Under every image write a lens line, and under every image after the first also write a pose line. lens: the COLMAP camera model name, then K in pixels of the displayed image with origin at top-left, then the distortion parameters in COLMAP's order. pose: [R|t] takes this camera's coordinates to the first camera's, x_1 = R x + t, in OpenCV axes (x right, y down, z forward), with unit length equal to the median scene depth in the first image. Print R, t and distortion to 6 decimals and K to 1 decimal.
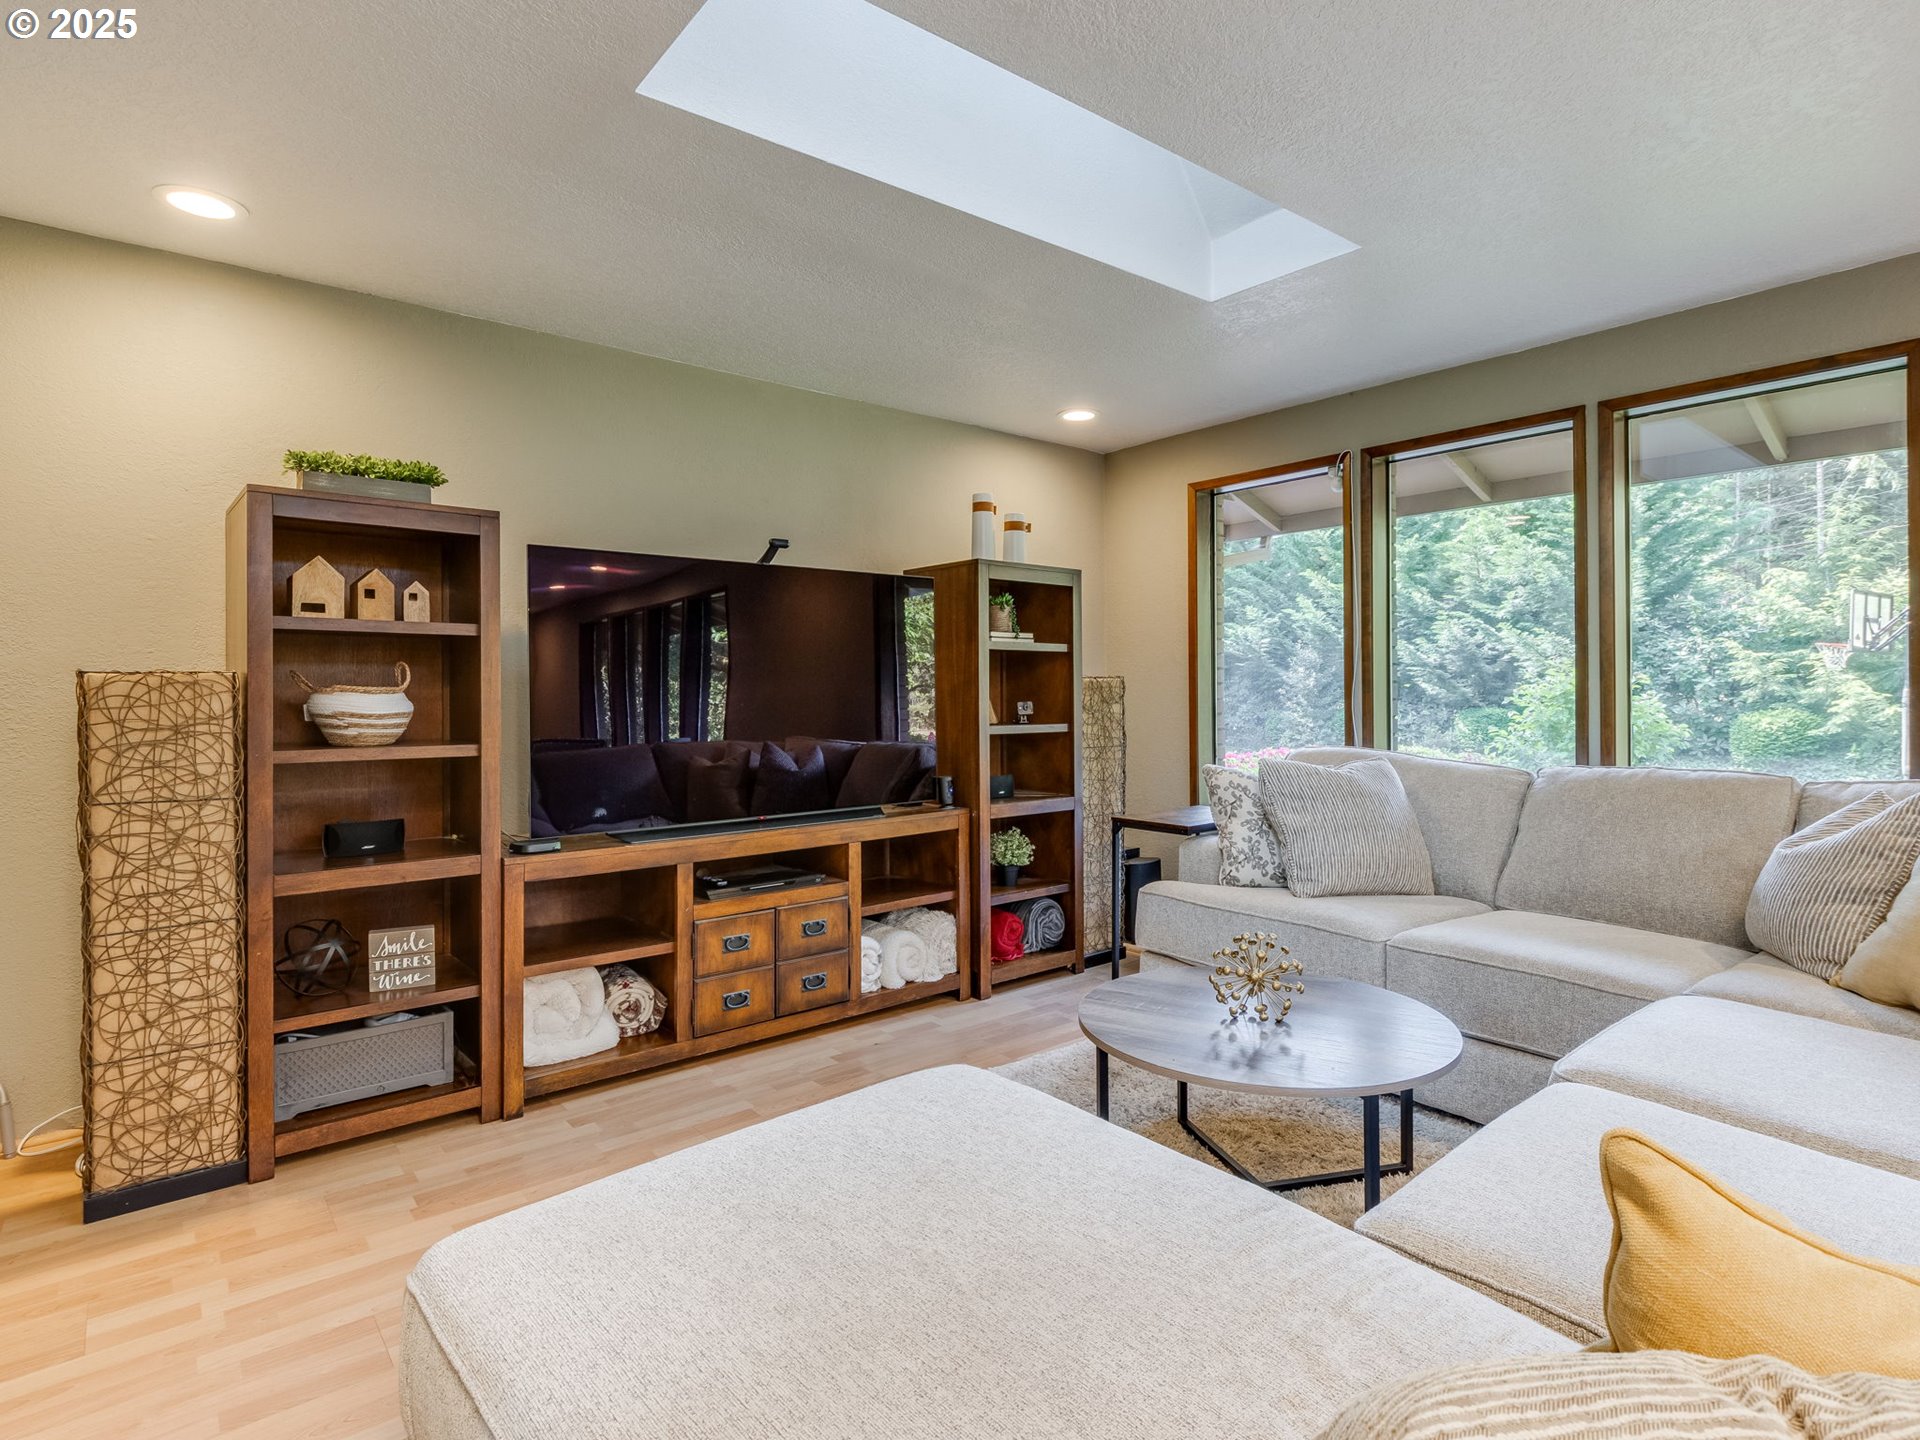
lens RADIAL K [[1019.8, 0, 960.3], [0, 1019.8, 701.5], [0, 0, 1]] dist [-0.000399, 0.000689]
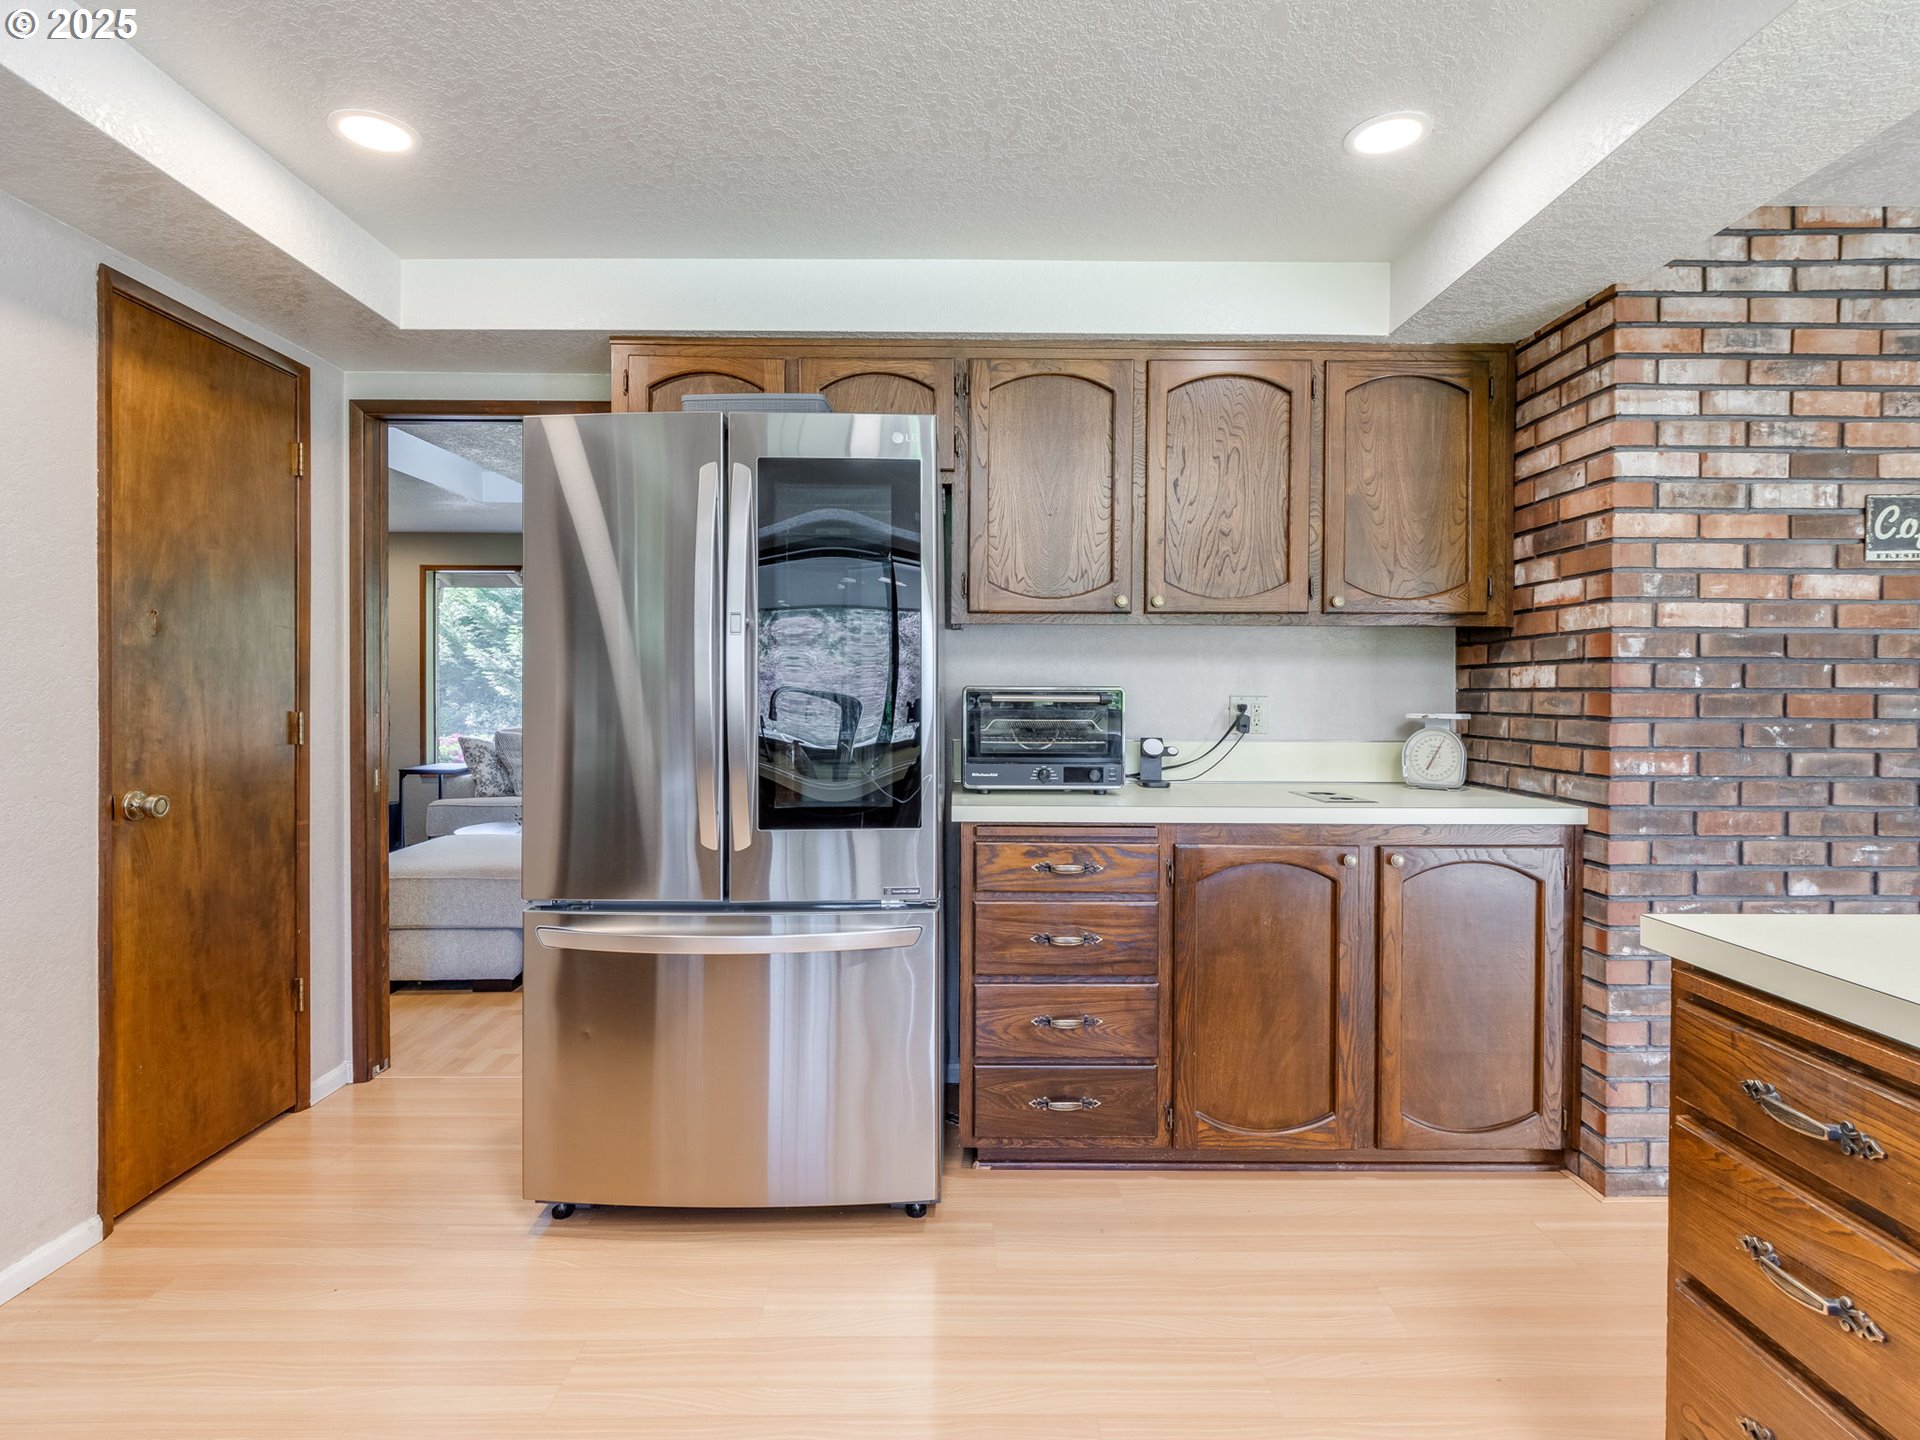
lens RADIAL K [[1019.8, 0, 960.3], [0, 1019.8, 701.5], [0, 0, 1]] dist [-0.000399, 0.000689]
pose [[0.638932, 0.008490, 0.769216, -0.613713], [-0.008623, 0.999955, -0.003875, -0.002223], [-0.769215, -0.004157, 0.638977, -0.892667]]
